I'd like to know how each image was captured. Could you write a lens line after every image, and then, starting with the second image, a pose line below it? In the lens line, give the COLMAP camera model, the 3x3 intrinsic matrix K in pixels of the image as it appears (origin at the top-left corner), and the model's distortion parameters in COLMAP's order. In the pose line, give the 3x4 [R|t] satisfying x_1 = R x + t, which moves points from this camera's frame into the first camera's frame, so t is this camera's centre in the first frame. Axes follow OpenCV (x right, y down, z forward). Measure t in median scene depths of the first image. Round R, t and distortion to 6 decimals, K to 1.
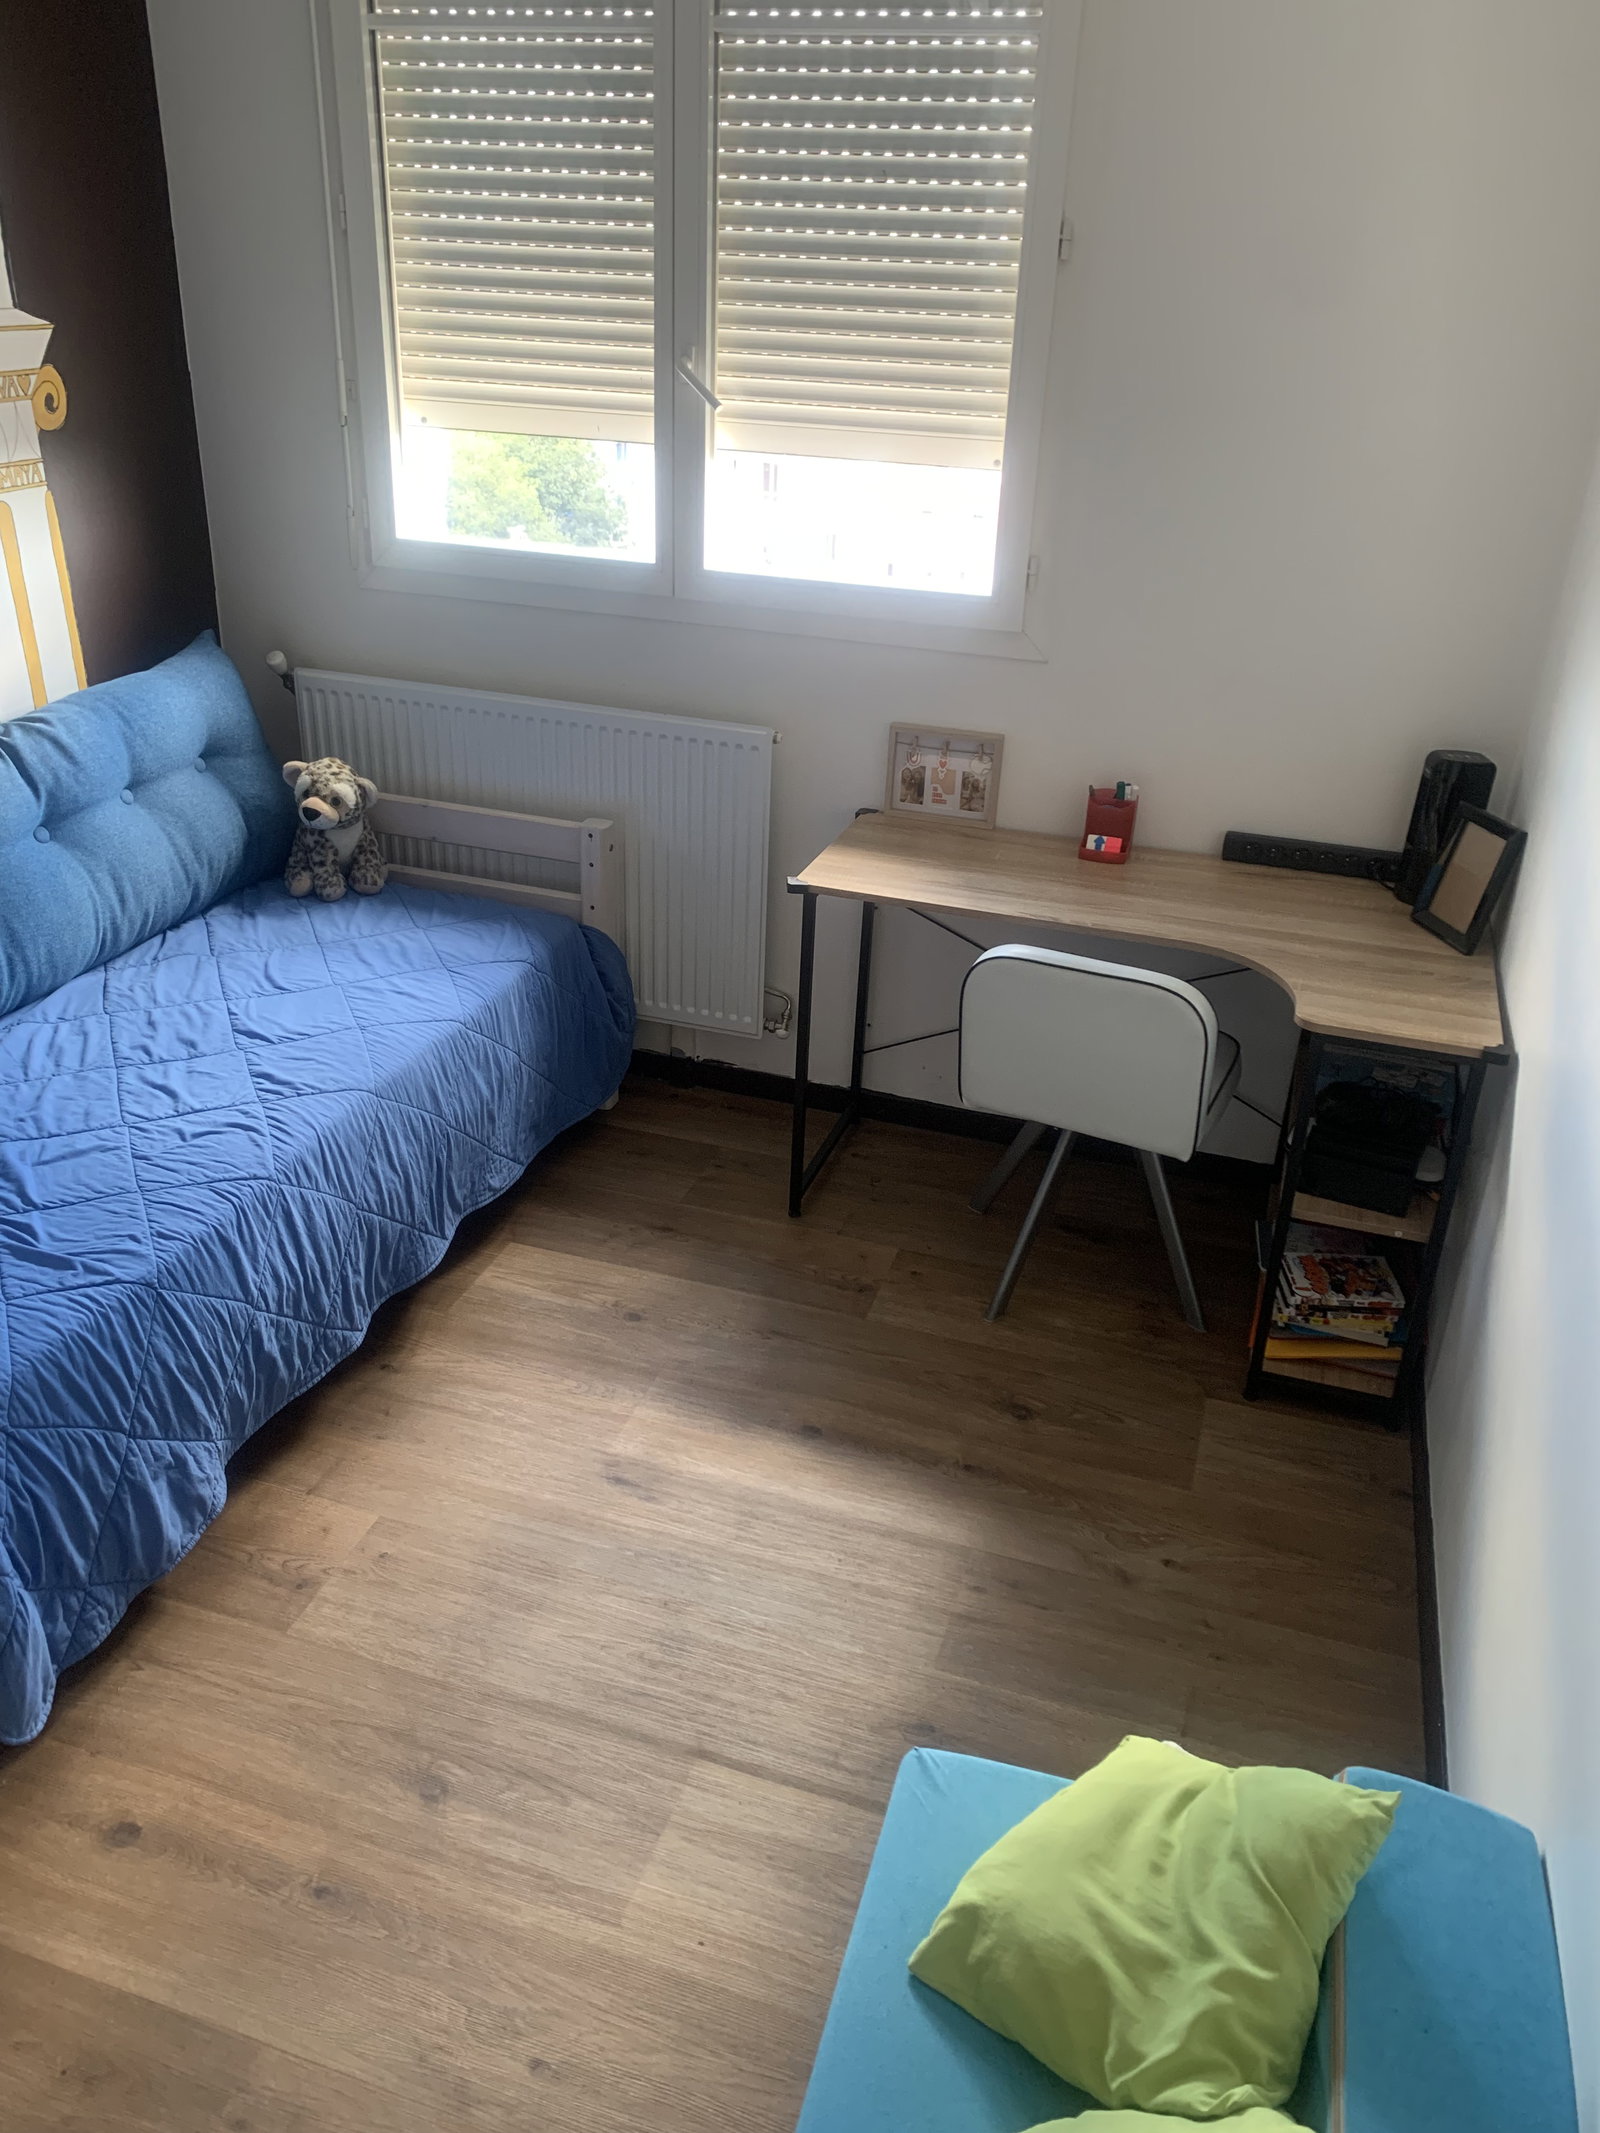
lens RADIAL K [[1663.5, 0, 800.0], [0, 1663.5, 1066.5], [0, 0, 1]] dist [0.091545, -0.081948]
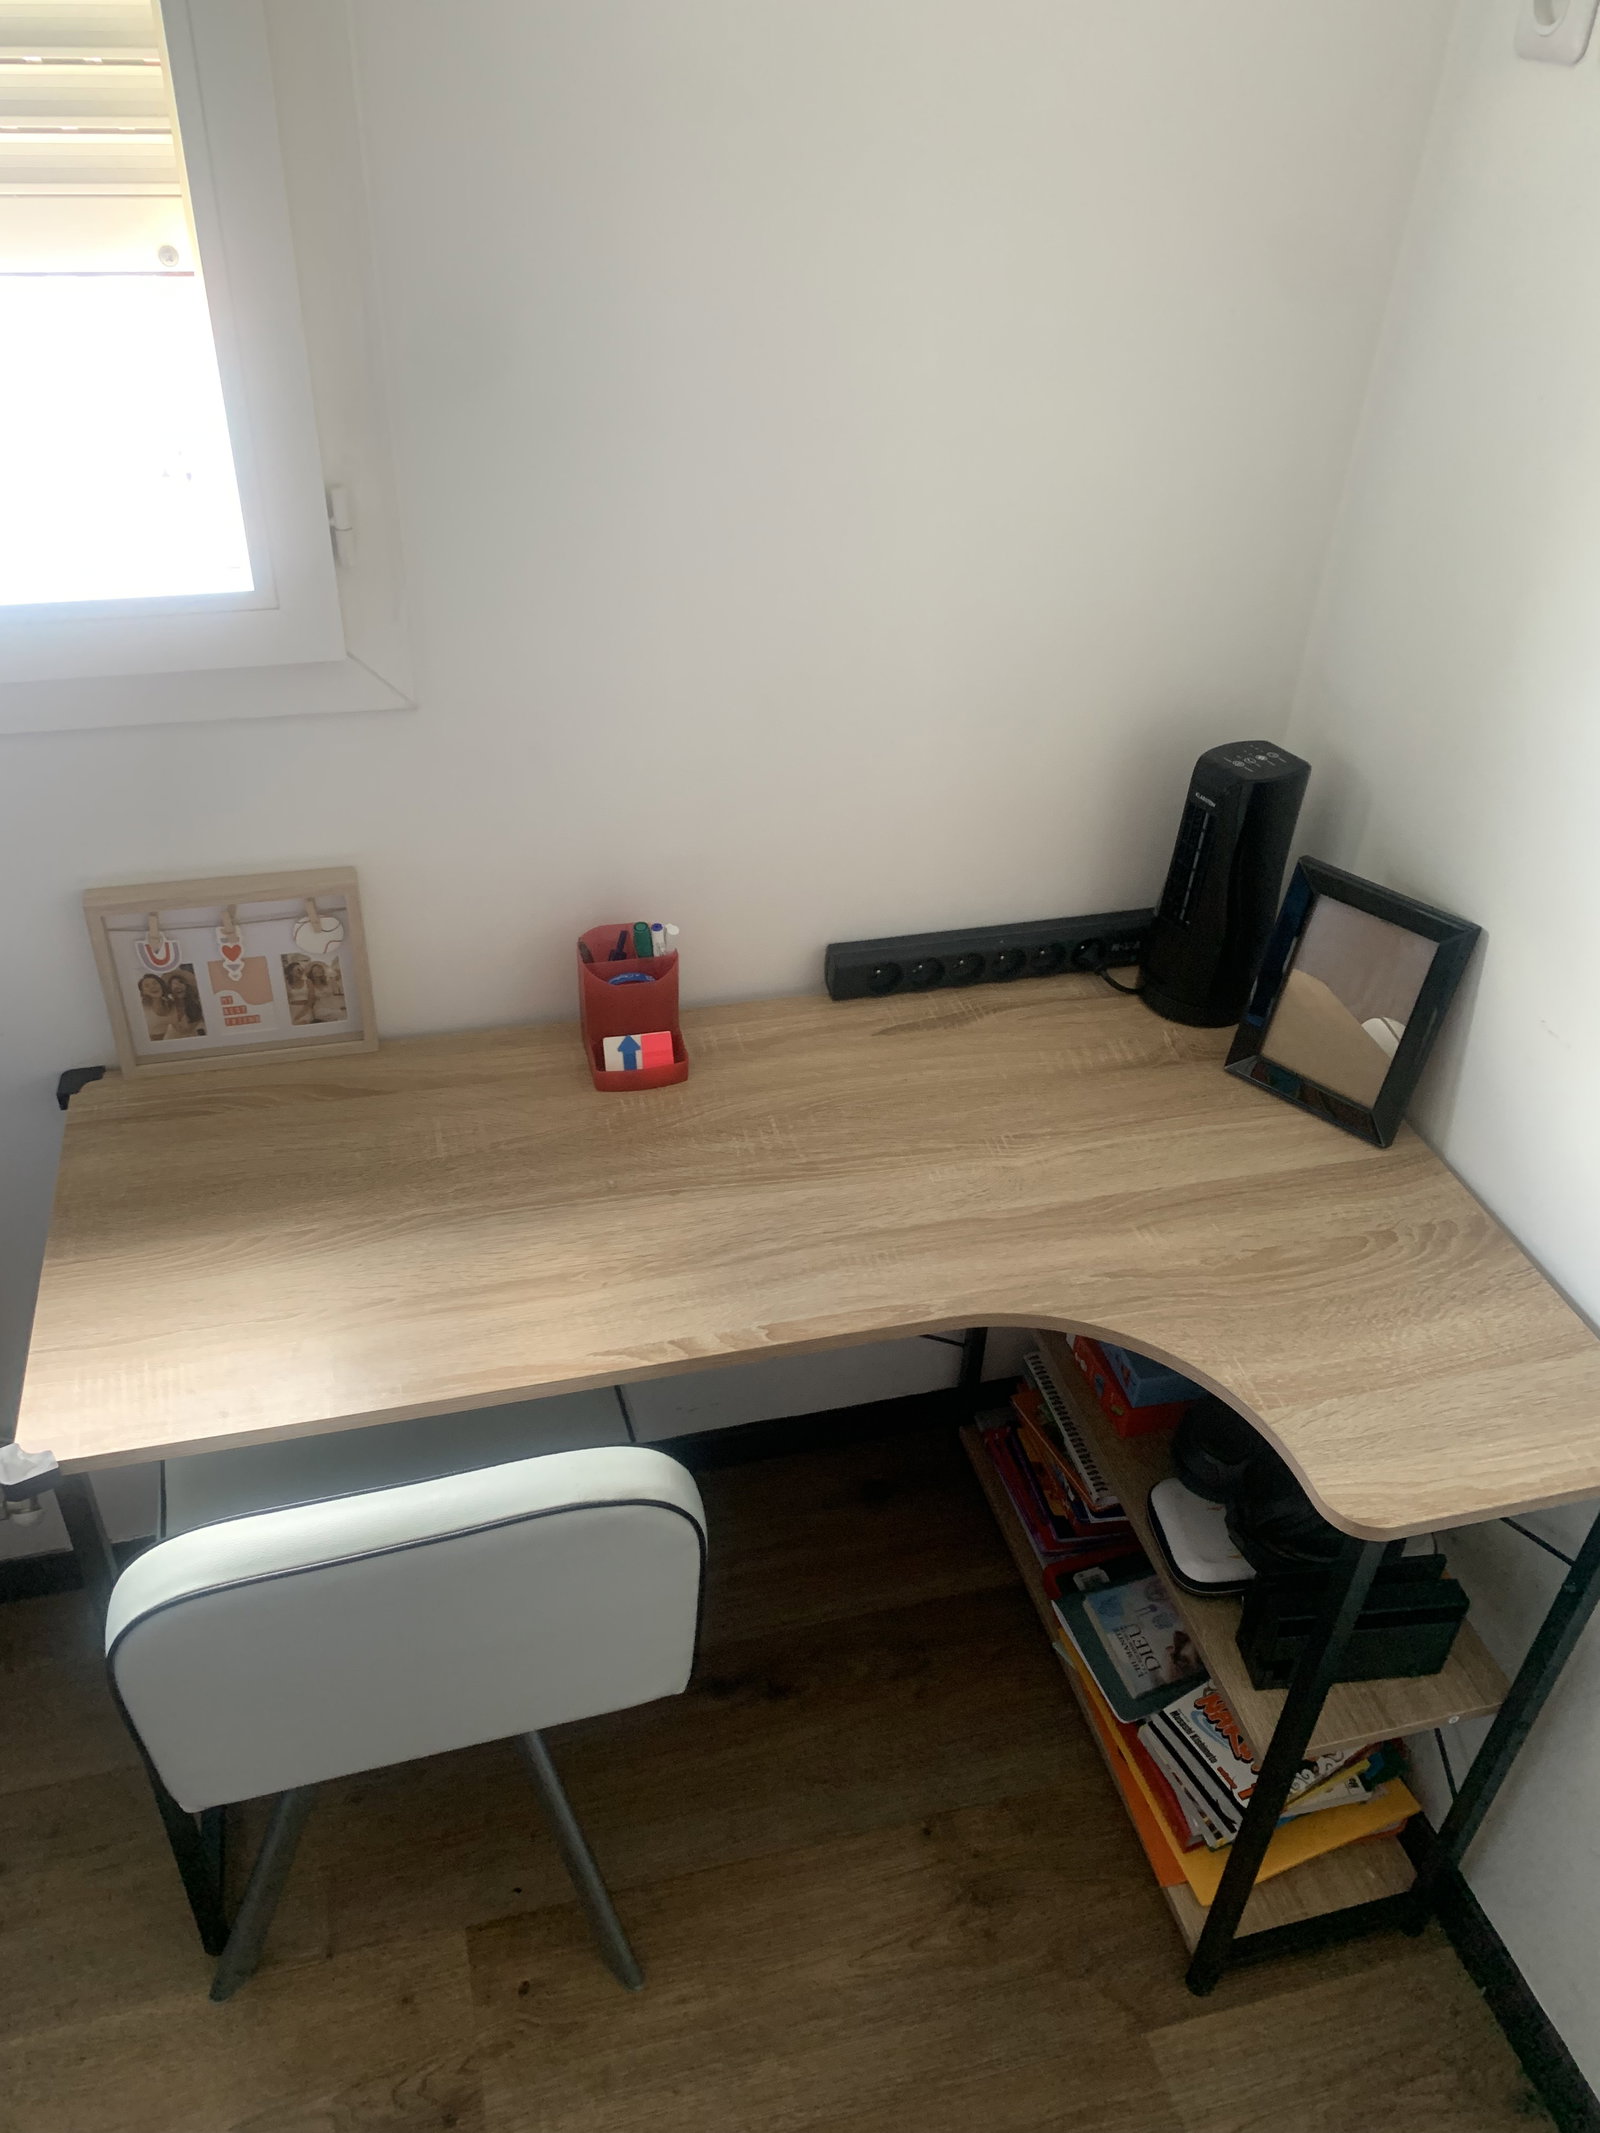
lens RADIAL K [[1663.5, 0, 800.0], [0, 1663.5, 1066.5], [0, 0, 1]] dist [0.091545, -0.081948]
pose [[0.839354, -0.323278, 0.437008, 0.006575], [0.229205, 0.939455, 0.254735, -0.241577], [-0.492900, -0.113648, 0.862632, 0.552178]]
